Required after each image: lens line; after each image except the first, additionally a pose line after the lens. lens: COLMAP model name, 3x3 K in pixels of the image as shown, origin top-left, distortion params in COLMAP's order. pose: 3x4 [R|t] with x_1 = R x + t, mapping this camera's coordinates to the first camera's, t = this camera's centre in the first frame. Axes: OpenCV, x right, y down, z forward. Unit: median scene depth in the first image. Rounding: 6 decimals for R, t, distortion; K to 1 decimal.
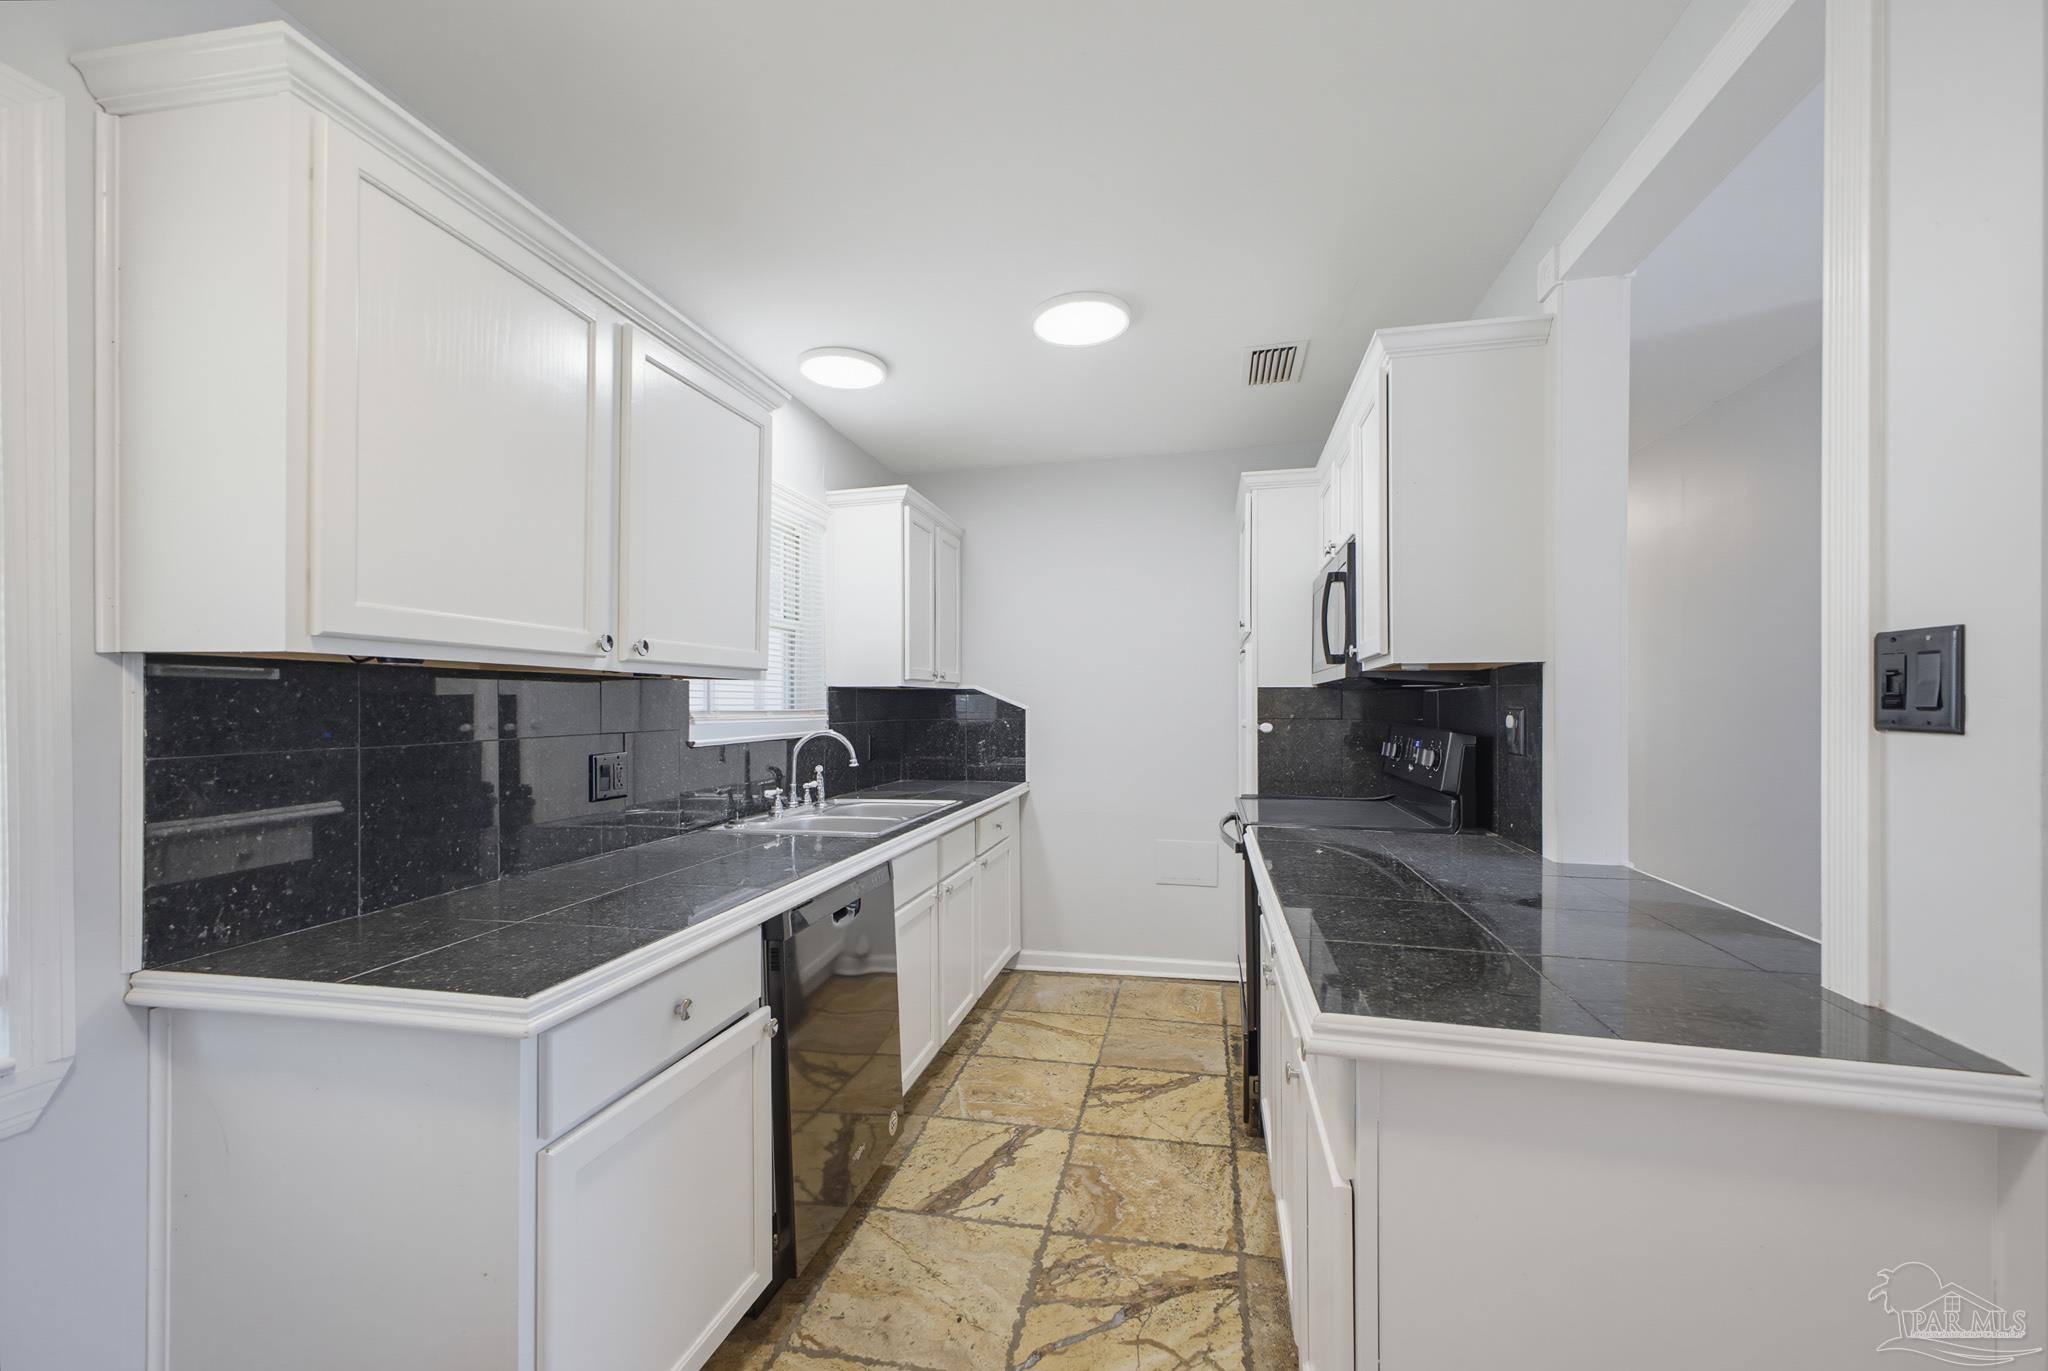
lens RADIAL K [[828.9, 0, 1027.9], [0, 828.9, 673.4], [0, 0, 1]] dist [0.036575, -0.012946]
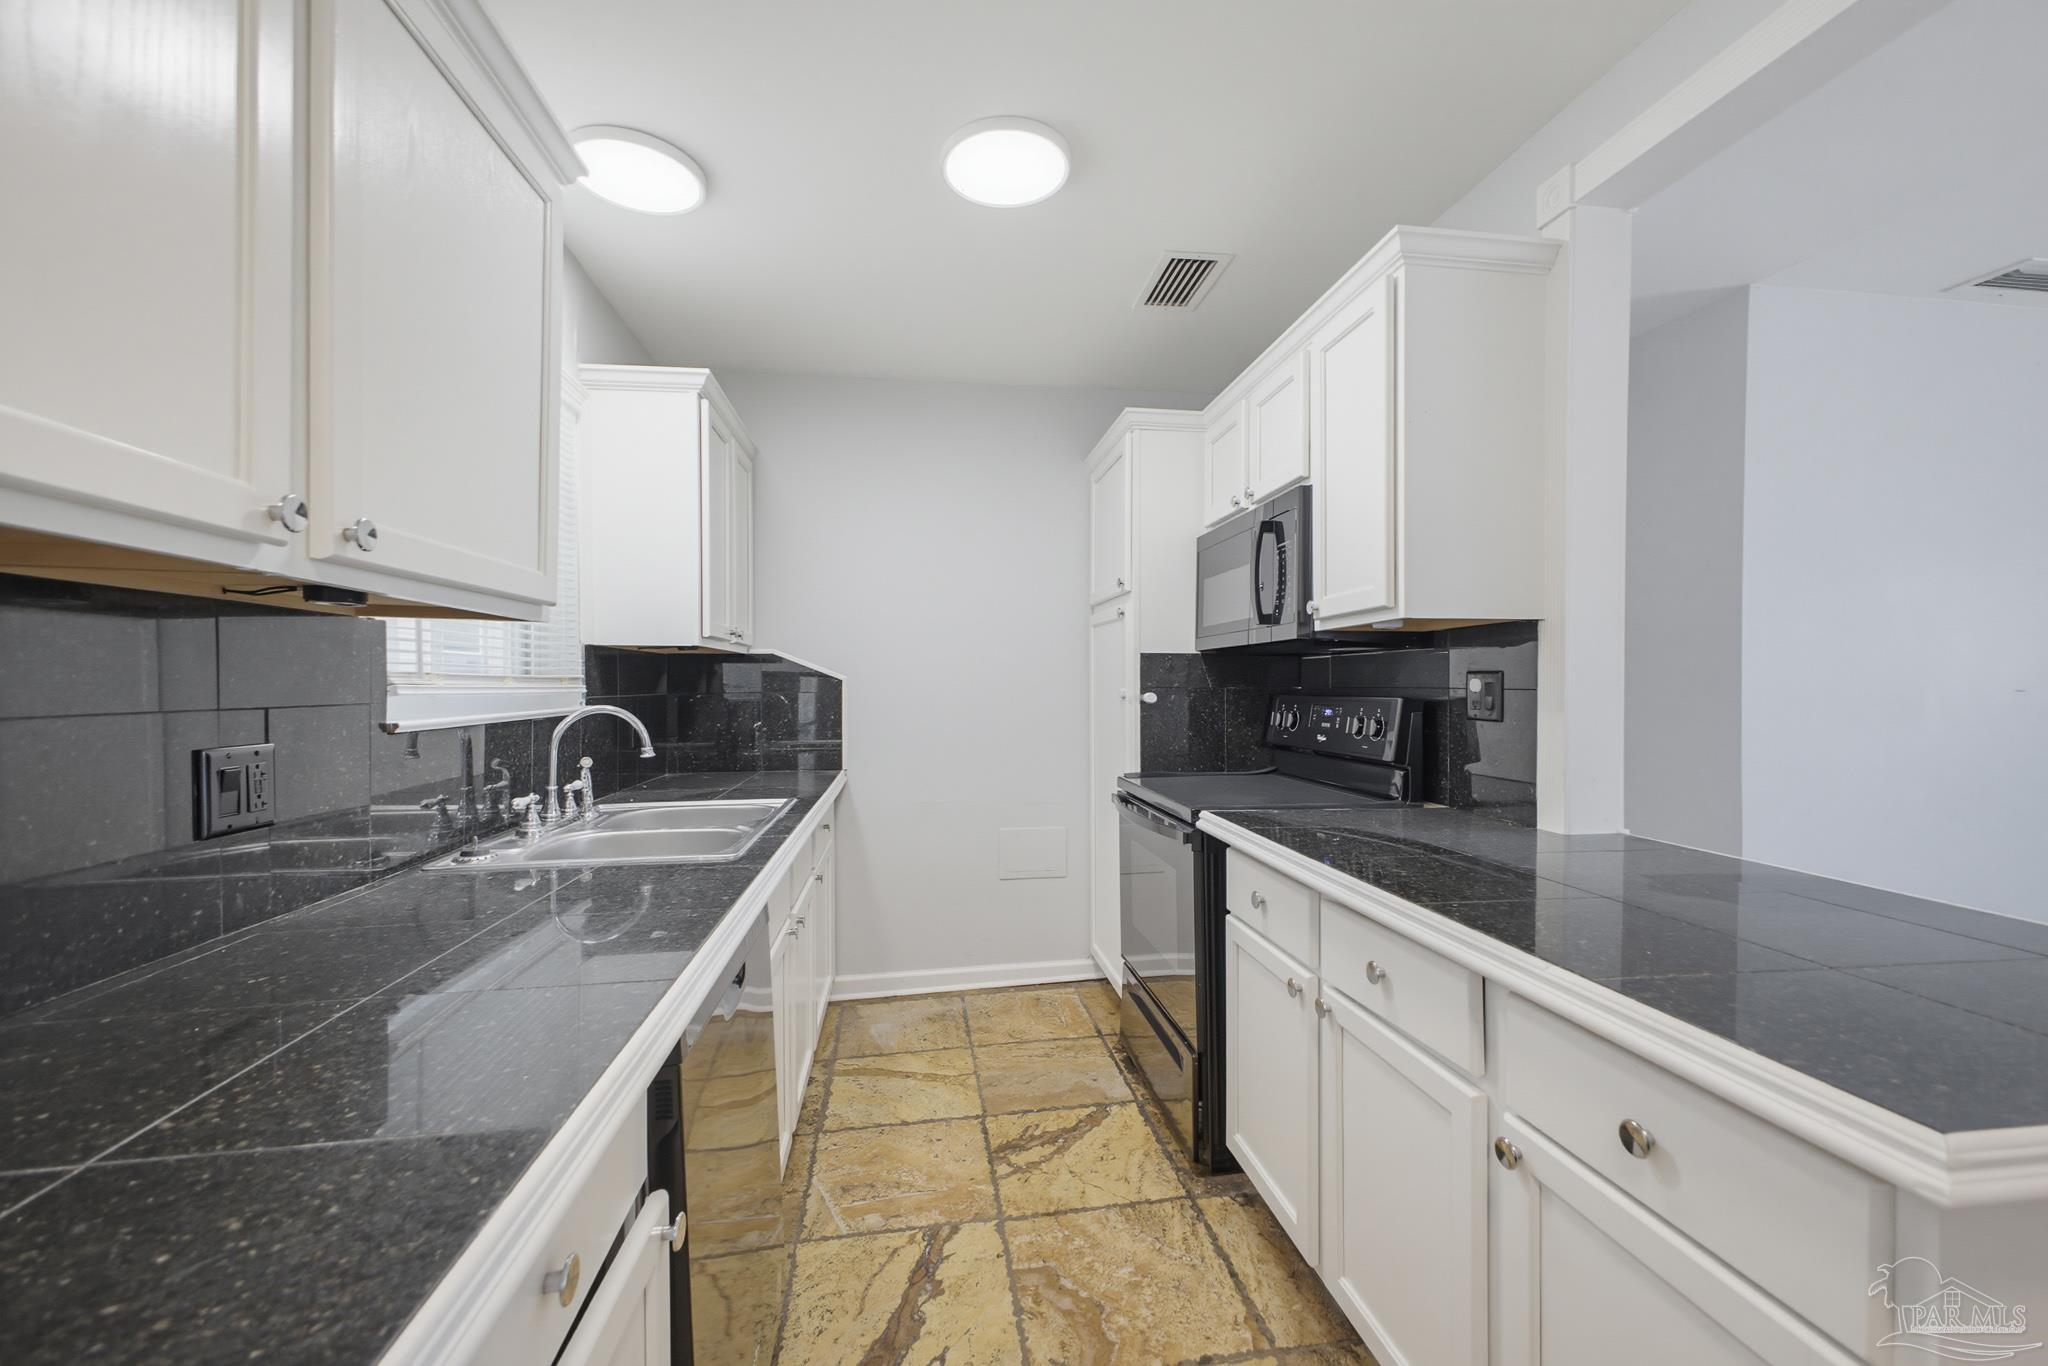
lens RADIAL K [[828.9, 0, 1027.9], [0, 828.9, 670.9], [0, 0, 1]] dist [0.036575, -0.012946]
pose [[0.929907, 0.005523, 0.367753, -0.188893], [-0.013063, 0.999752, 0.018015, 0.025554], [-0.367563, -0.021557, 0.929749, 0.256854]]
